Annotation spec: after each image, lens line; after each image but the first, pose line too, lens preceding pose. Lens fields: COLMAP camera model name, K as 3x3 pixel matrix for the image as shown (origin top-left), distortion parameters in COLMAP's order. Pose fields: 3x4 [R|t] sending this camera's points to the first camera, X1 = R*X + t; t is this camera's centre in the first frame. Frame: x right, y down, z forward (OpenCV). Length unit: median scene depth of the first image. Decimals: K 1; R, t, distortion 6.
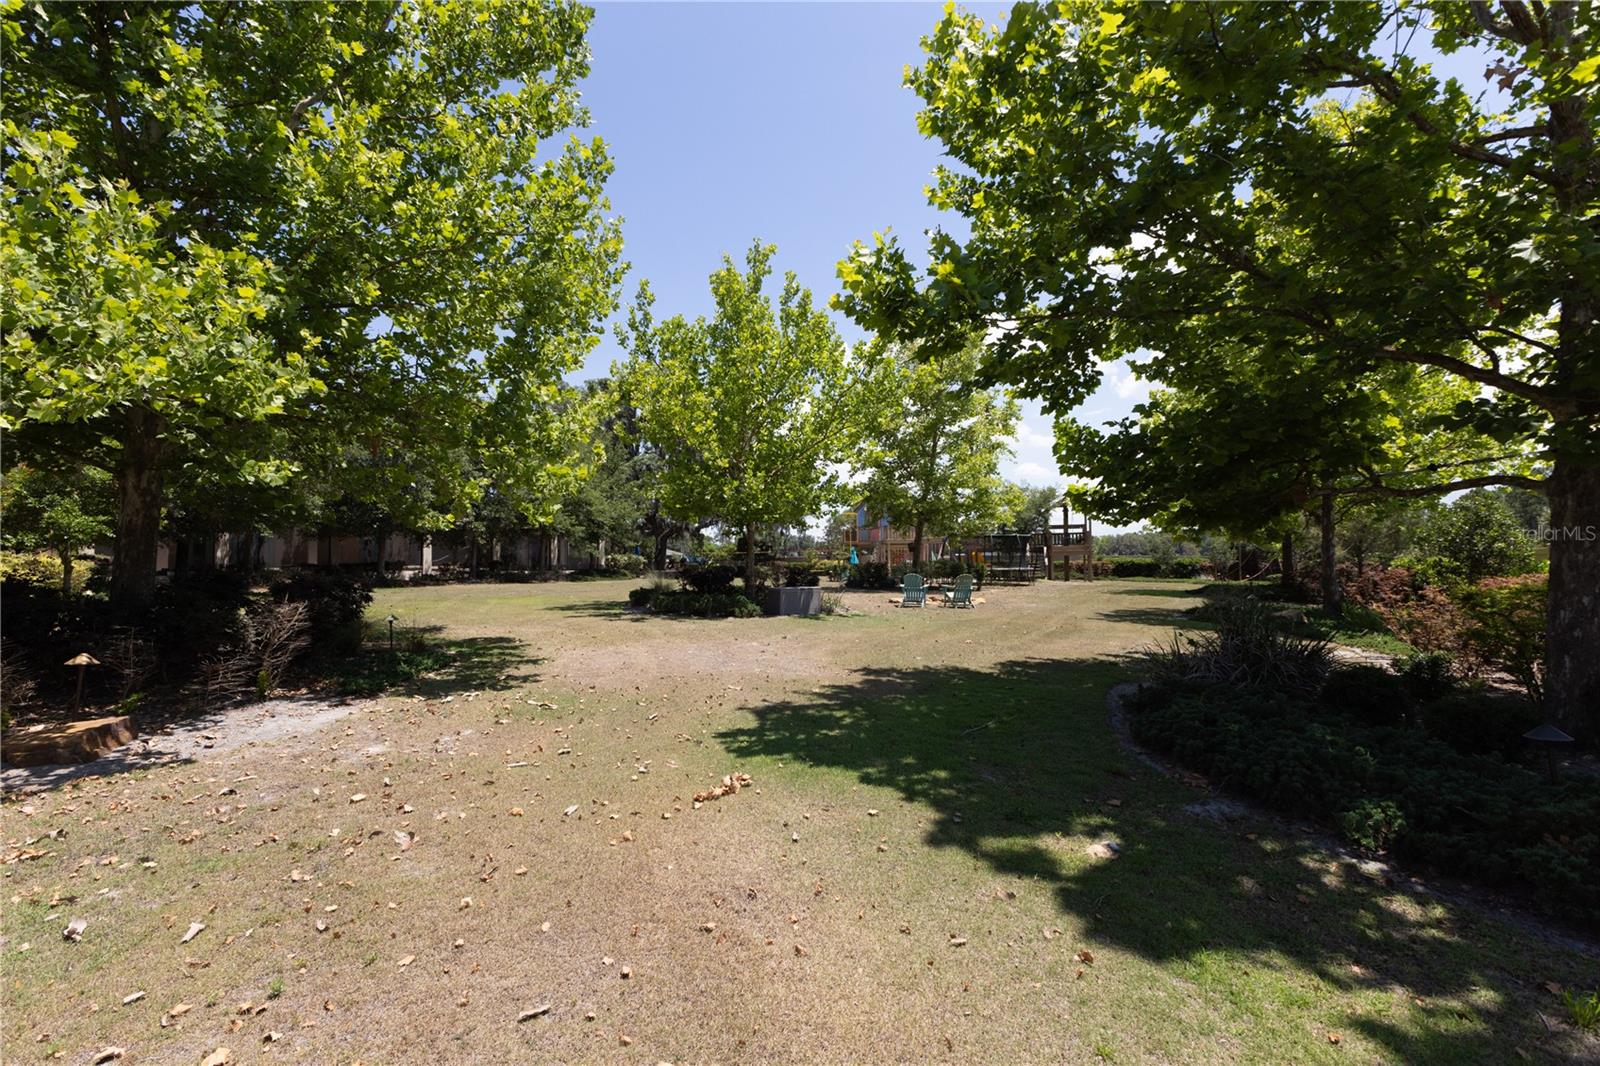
lens RADIAL K [[694.5, 0, 797.2], [0, 694.5, 535.5], [0, 0, 1]] dist [0.015057, -0.000996]
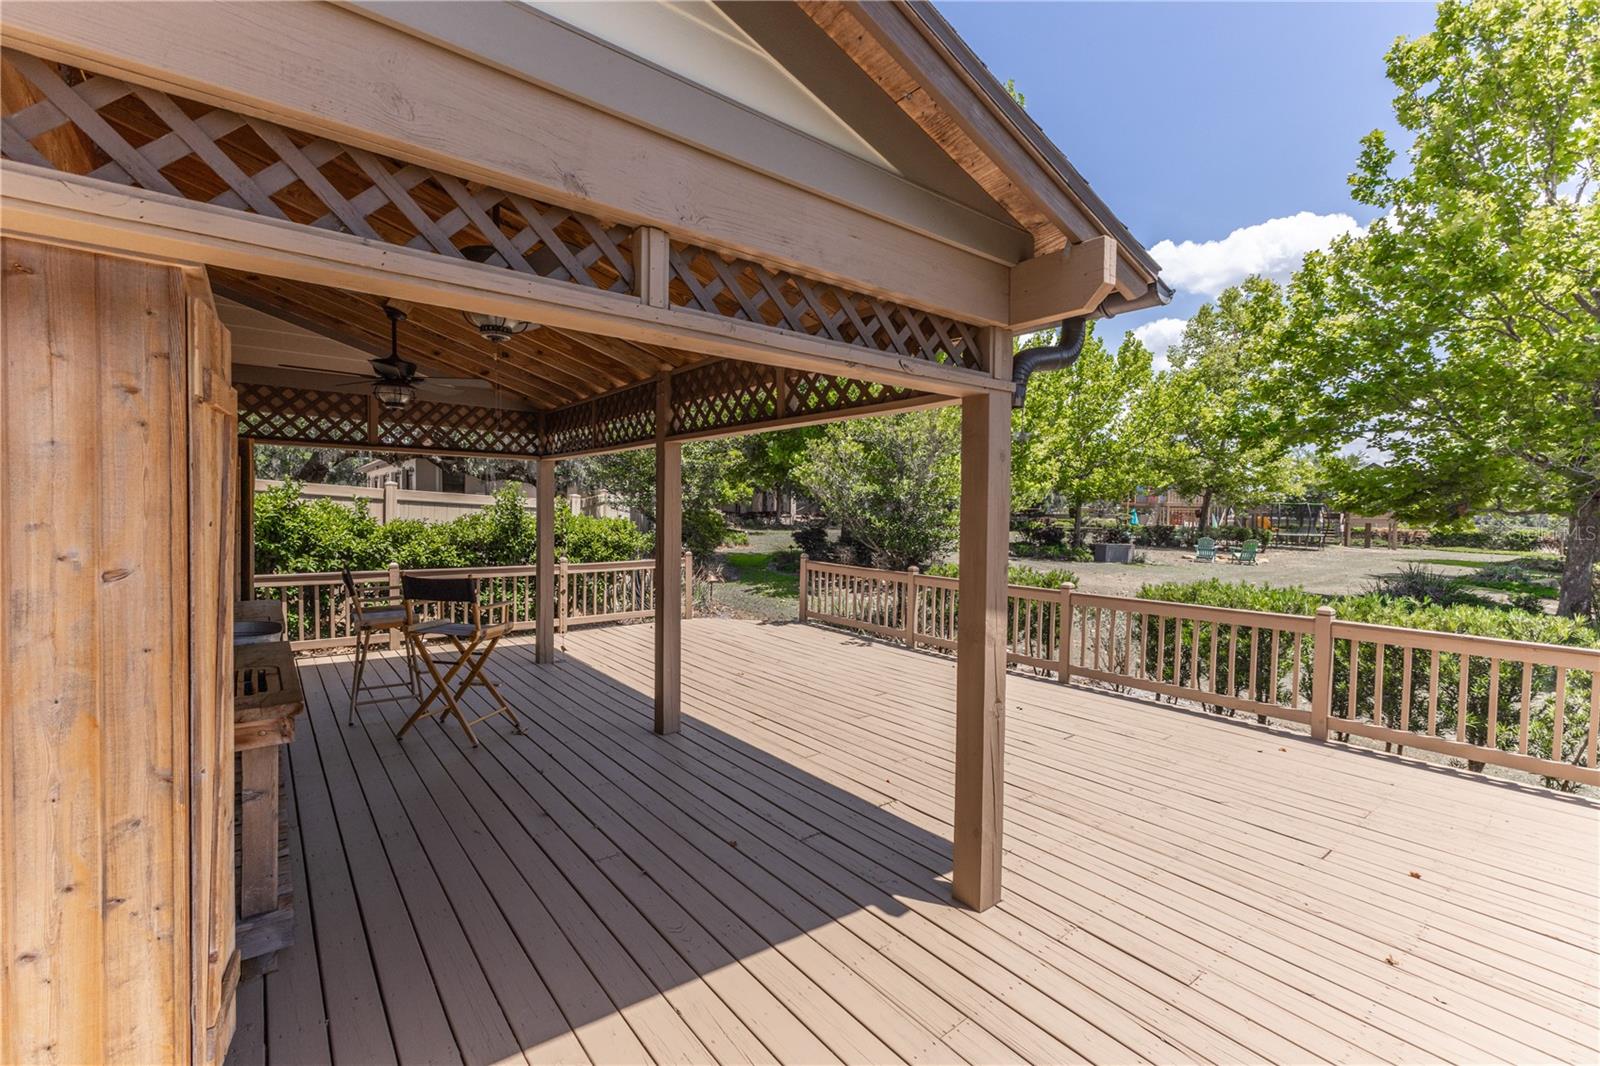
lens RADIAL K [[694.5, 0, 806.6], [0, 694.5, 529.3], [0, 0, 1]] dist [0.015057, -0.000996]
pose [[0.947469, 0.039043, -0.317455, -0.090002], [-0.018331, 0.997519, 0.067972, -0.025096], [0.319321, -0.058582, 0.945834, -0.339567]]
